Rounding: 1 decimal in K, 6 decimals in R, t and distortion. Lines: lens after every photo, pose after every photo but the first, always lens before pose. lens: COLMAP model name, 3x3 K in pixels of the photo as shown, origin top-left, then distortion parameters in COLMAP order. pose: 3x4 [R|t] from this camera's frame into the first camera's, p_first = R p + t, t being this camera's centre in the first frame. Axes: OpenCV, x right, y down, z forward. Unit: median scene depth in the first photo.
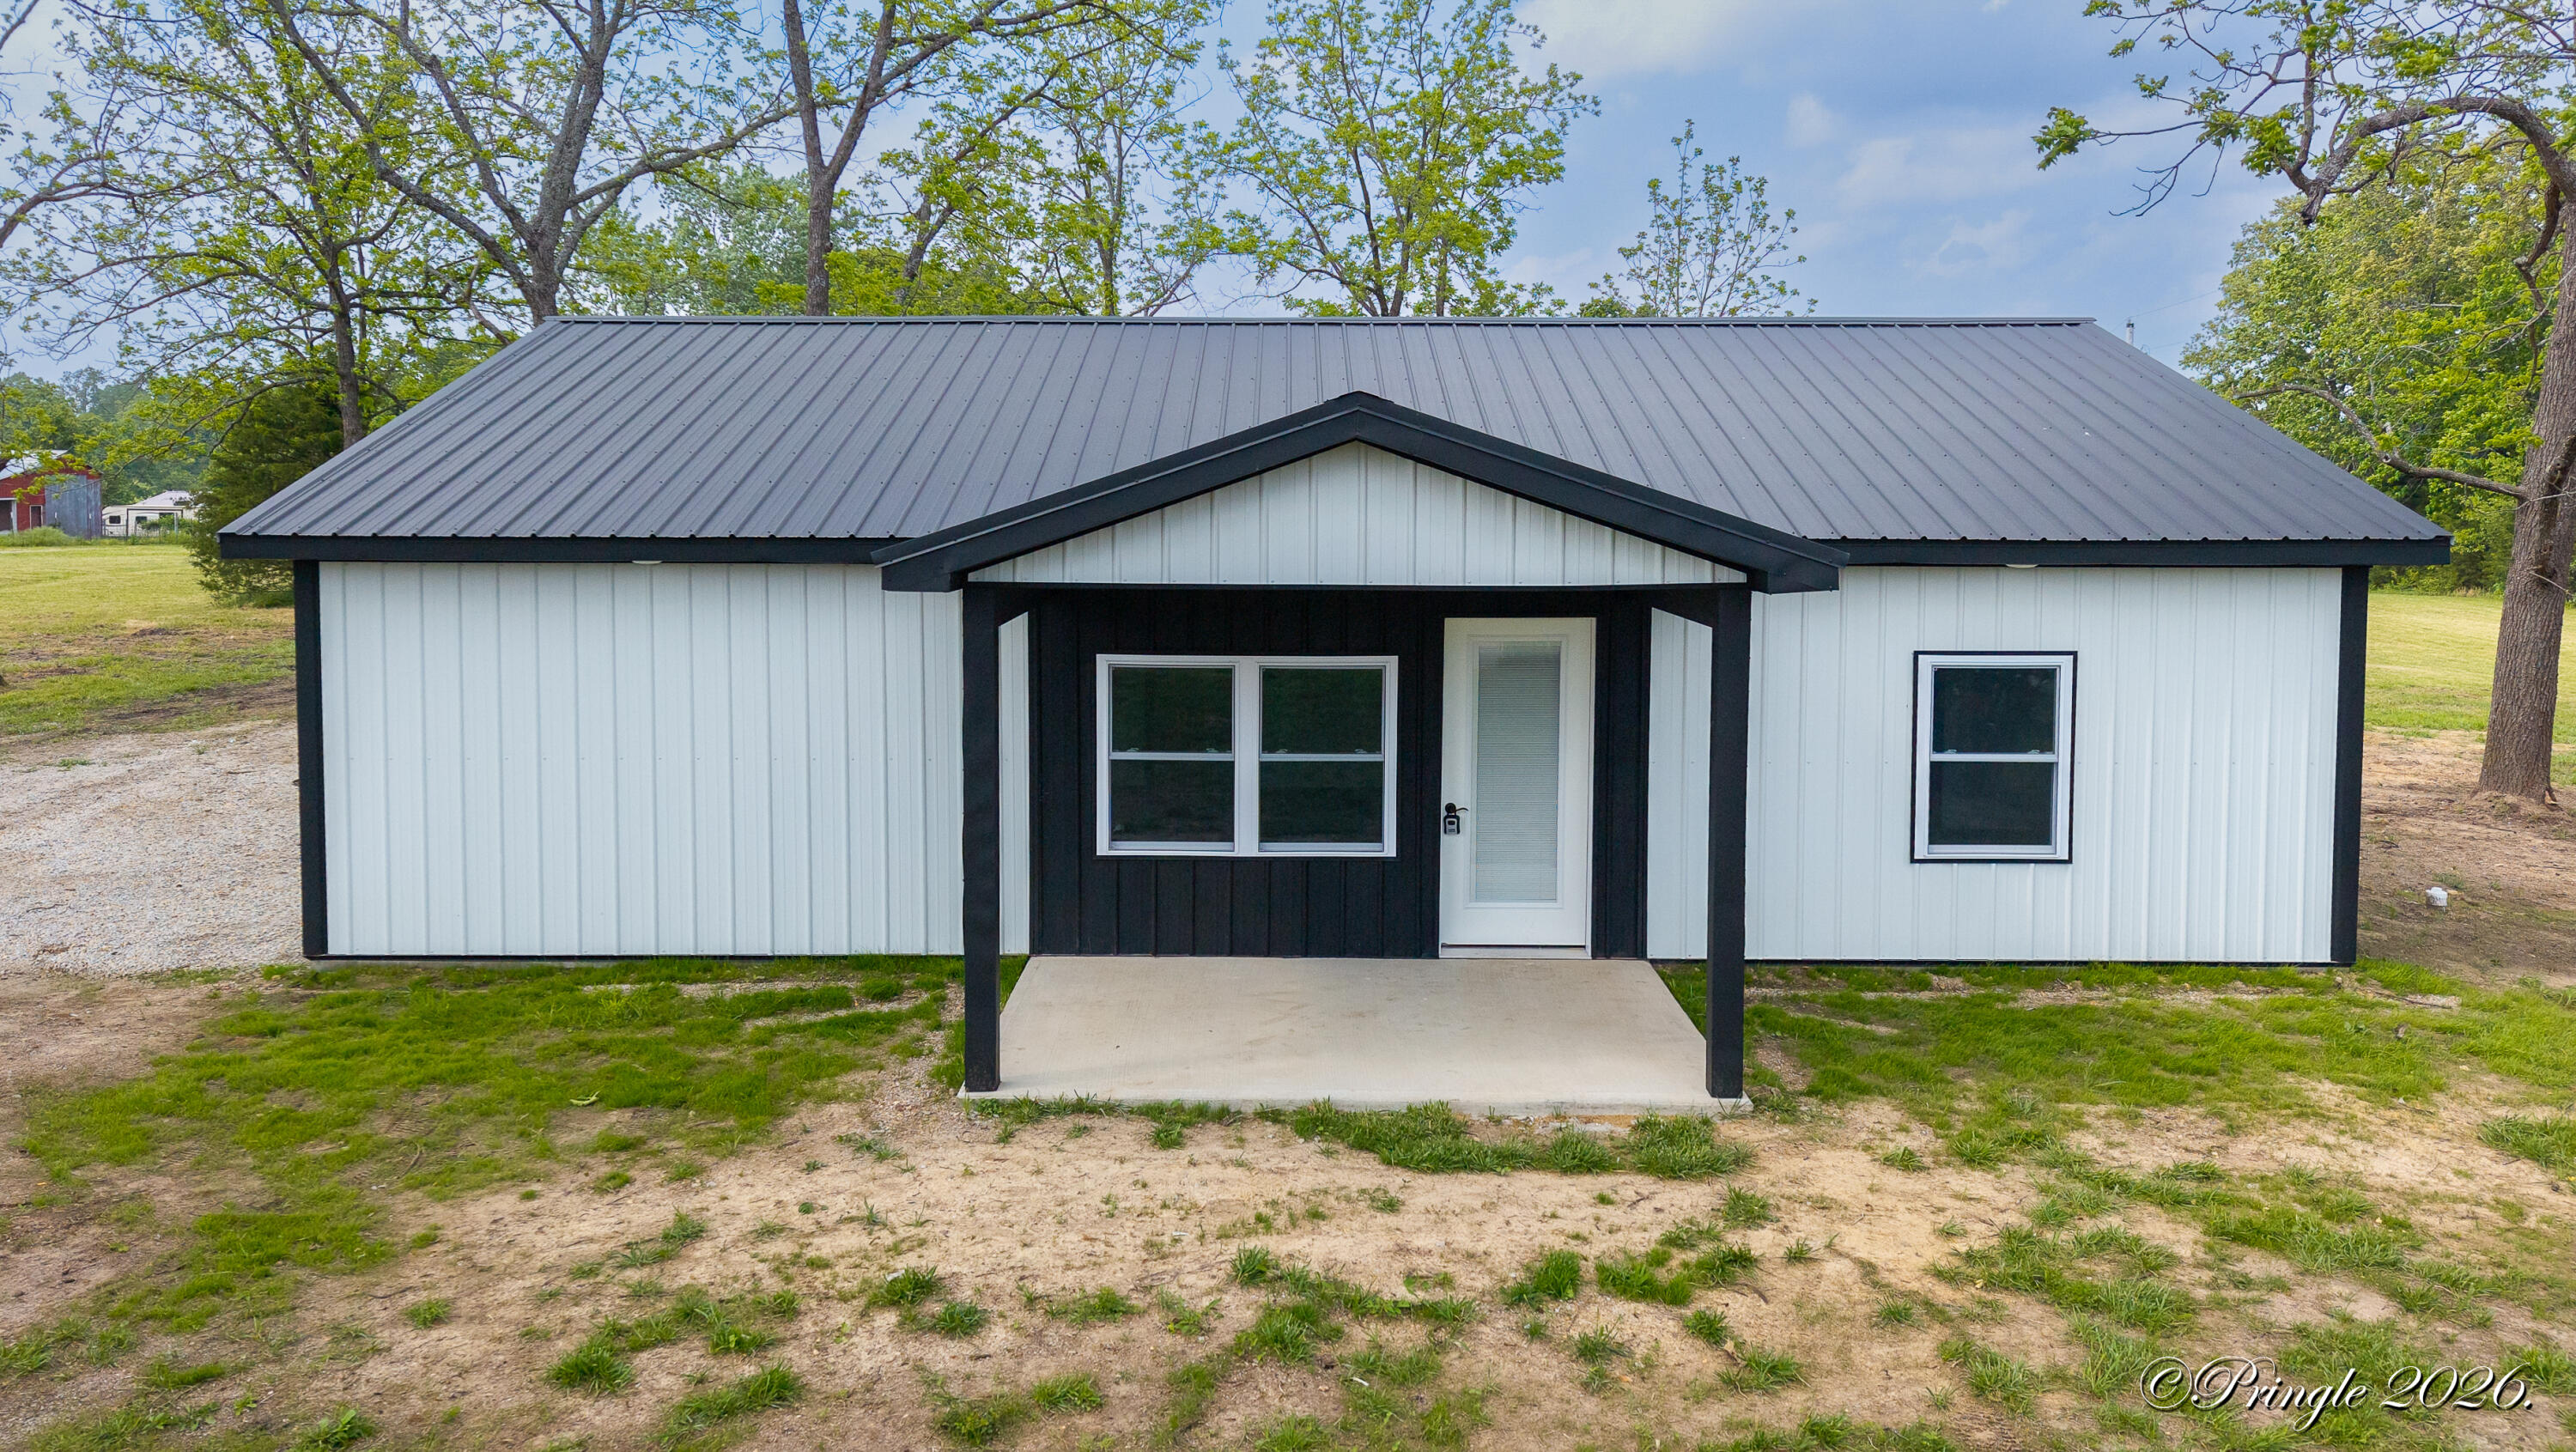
lens RADIAL K [[1877.1, 0, 1218.9], [0, 1877.1, 767.0], [0, 0, 1]] dist [0.076729, -0.098321]
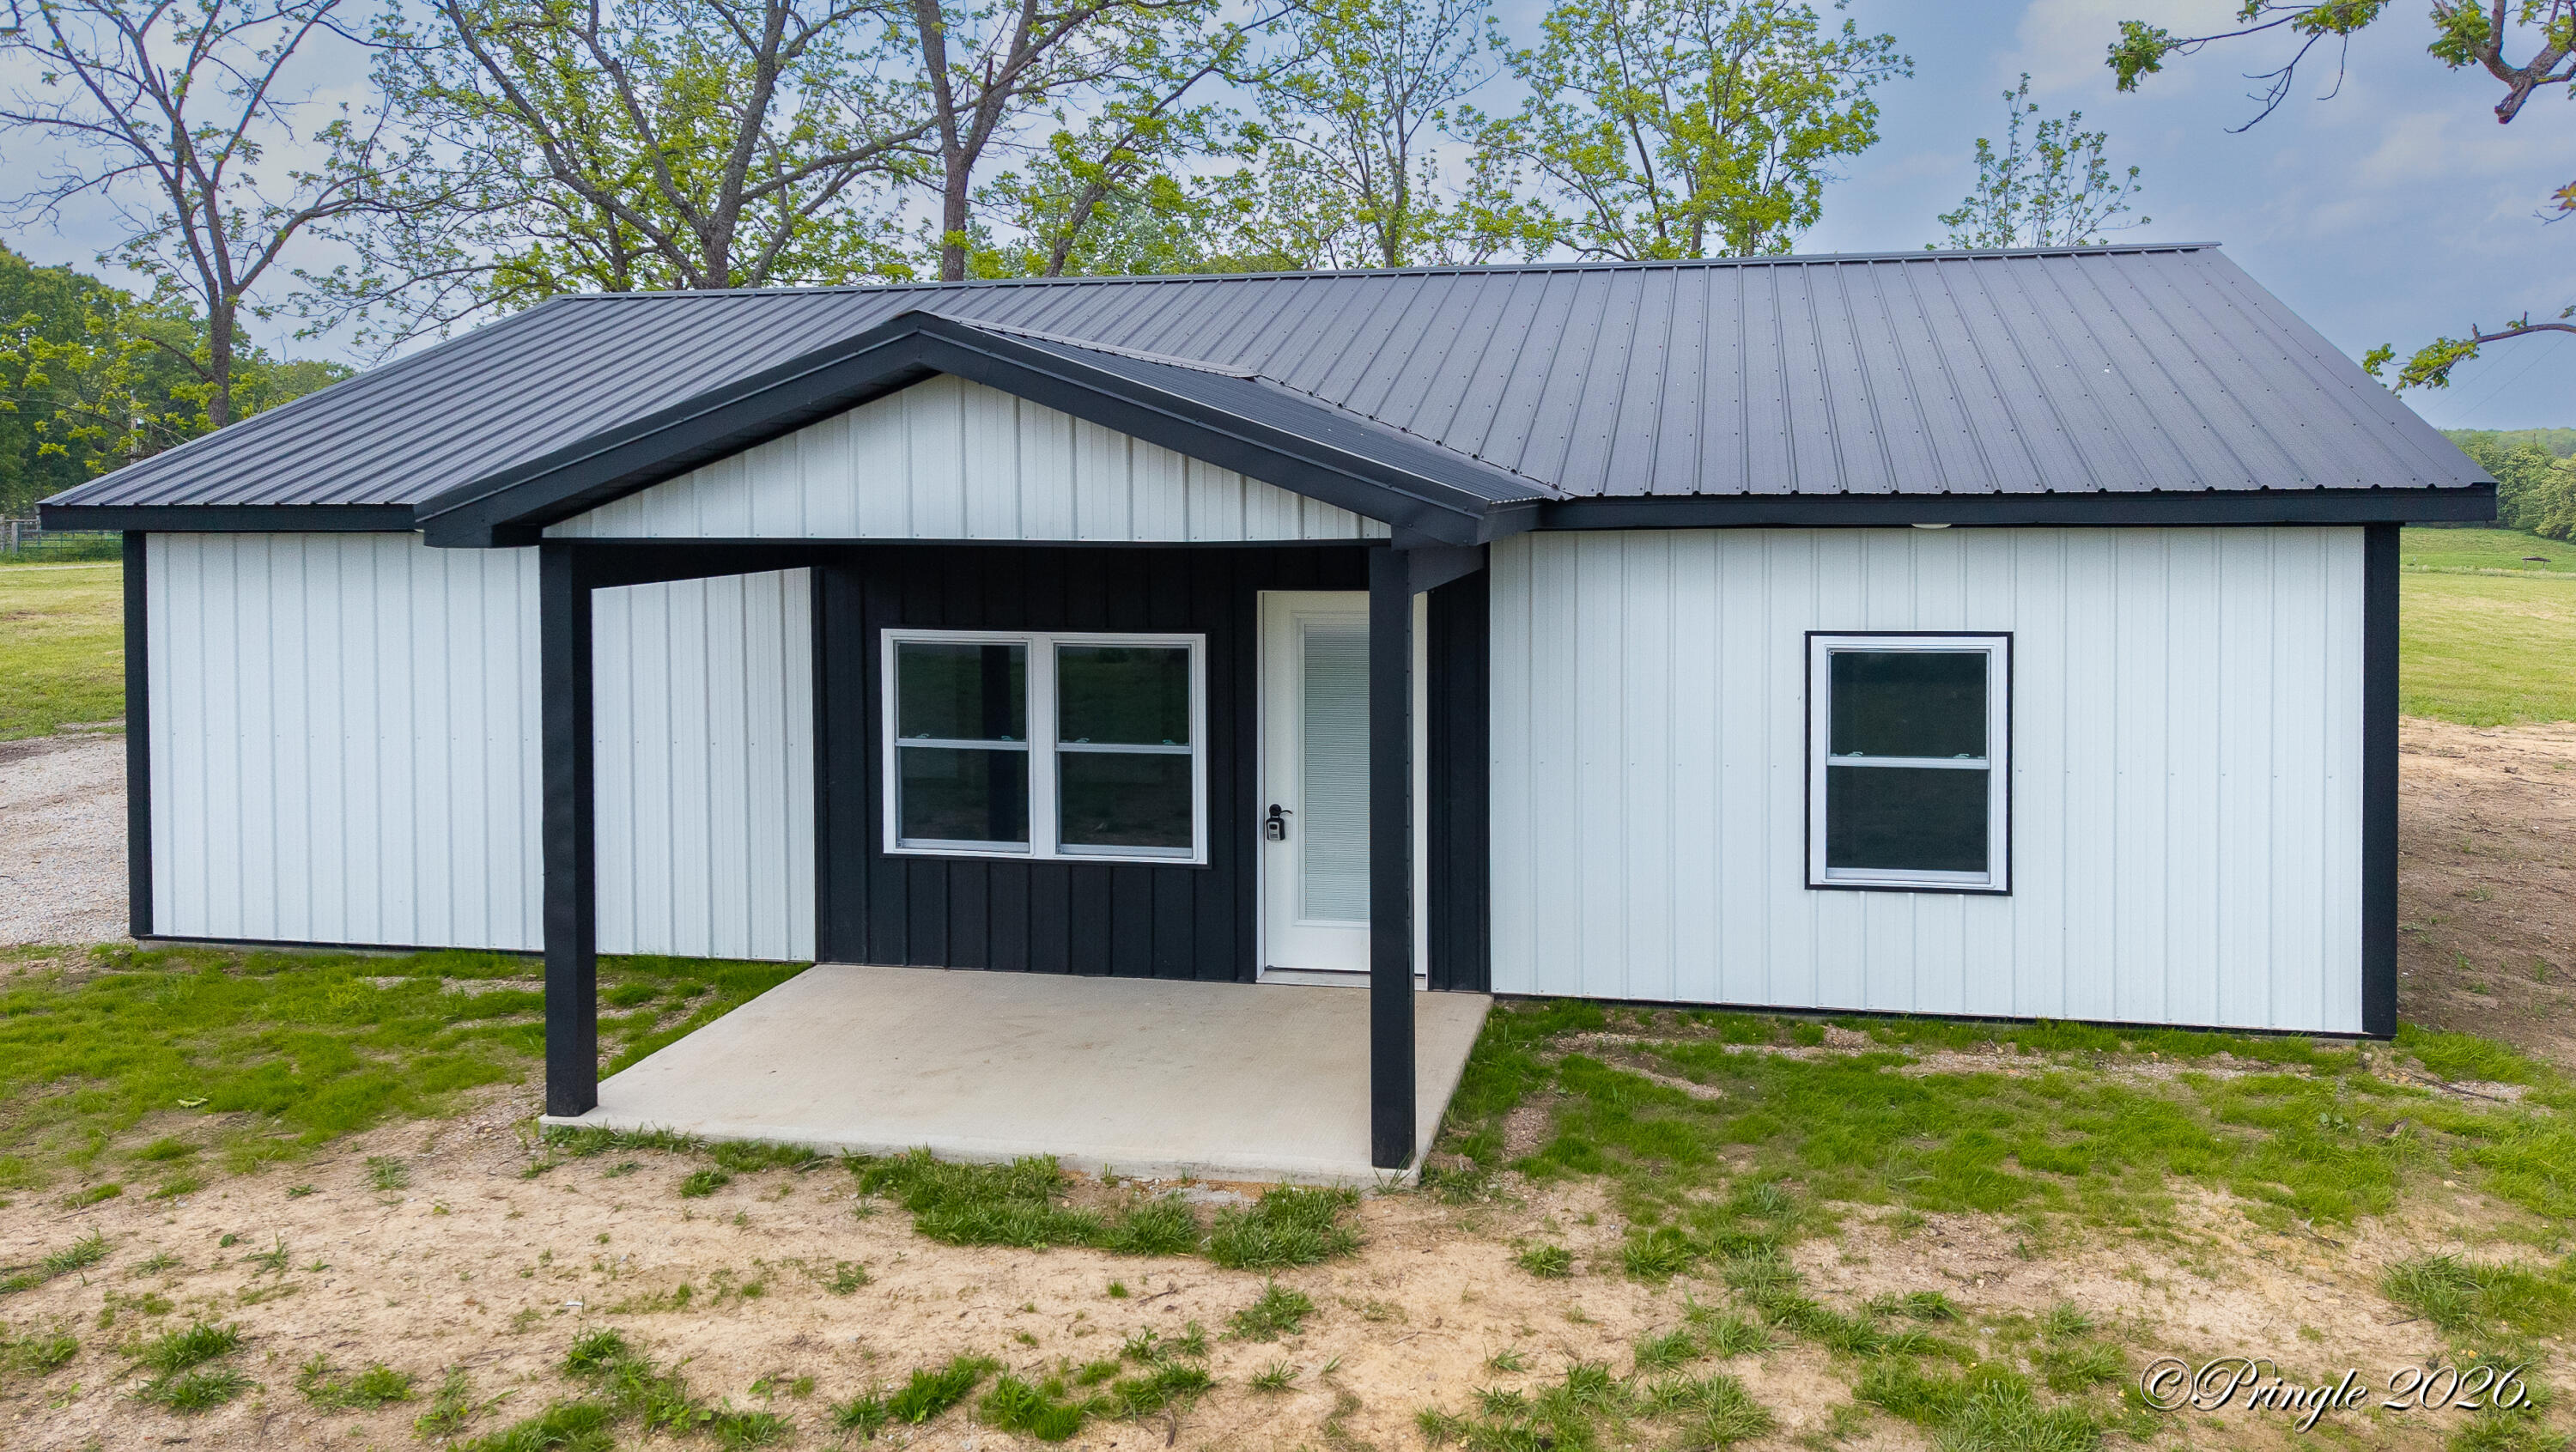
lens RADIAL K [[1887.1, 0, 1288.0], [0, 1887.1, 726.0], [0, 0, 1]] dist [0.075650, -0.106367]
pose [[0.981978, 0.014377, -0.188448, 0.308866], [-0.019127, 0.999543, -0.023415, 0.003766], [0.188026, 0.026598, 0.981804, 0.153154]]
